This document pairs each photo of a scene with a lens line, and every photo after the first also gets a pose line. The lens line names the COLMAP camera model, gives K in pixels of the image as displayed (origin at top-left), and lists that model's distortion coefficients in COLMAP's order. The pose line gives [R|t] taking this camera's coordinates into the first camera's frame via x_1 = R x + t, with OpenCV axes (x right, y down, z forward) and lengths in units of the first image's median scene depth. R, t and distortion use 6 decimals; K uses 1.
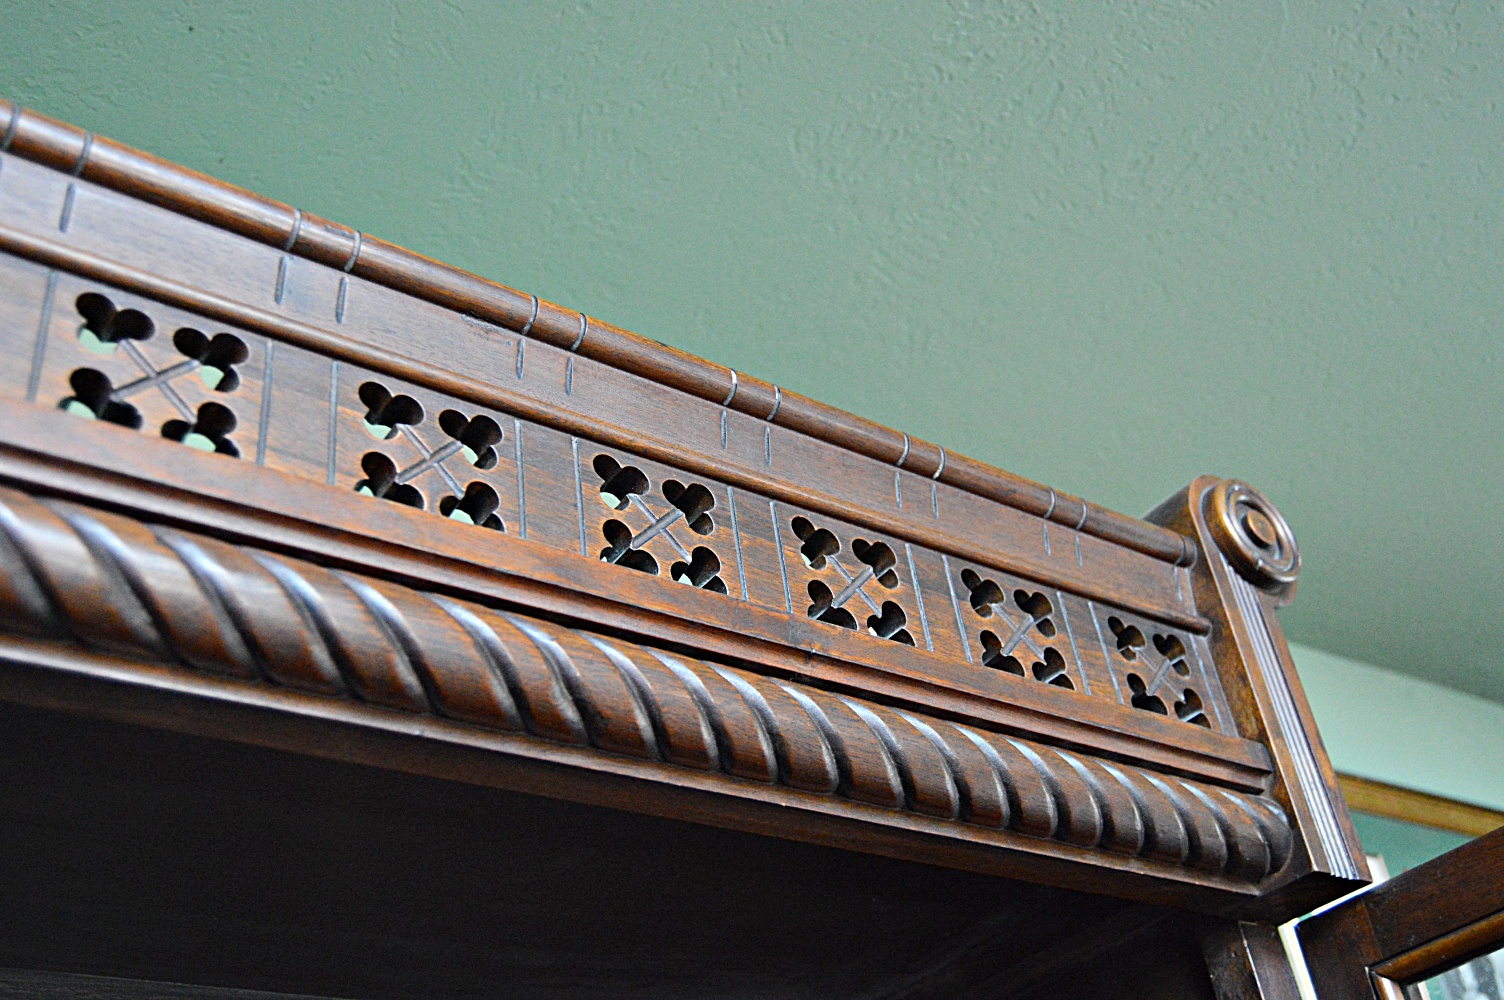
lens RADIAL K [[1555.9, 0, 752.0], [0, 1555.9, 500.0], [0, 0, 1]] dist [-0.006966, -0.012016]
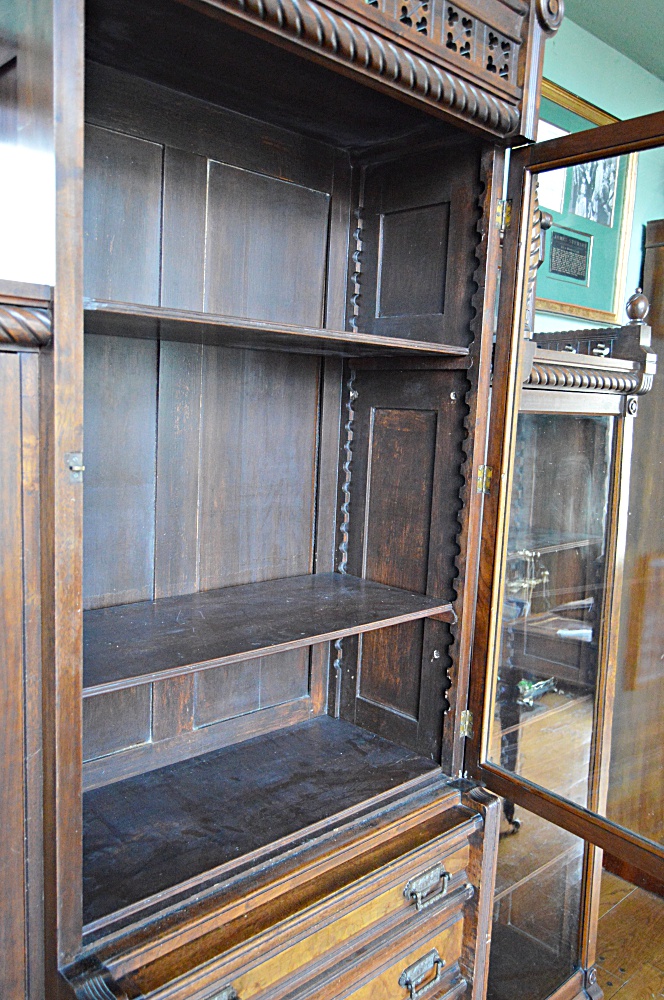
lens RADIAL K [[786.9, 0, 348.6], [0, 786.9, 511.6], [0, 0, 1]] dist [-0.015237, 0.009328]
pose [[0.973607, 0.151124, 0.171031, -0.167106], [-0.227270, 0.710702, 0.665771, -0.225654], [-0.020938, -0.687069, 0.726291, -0.784494]]
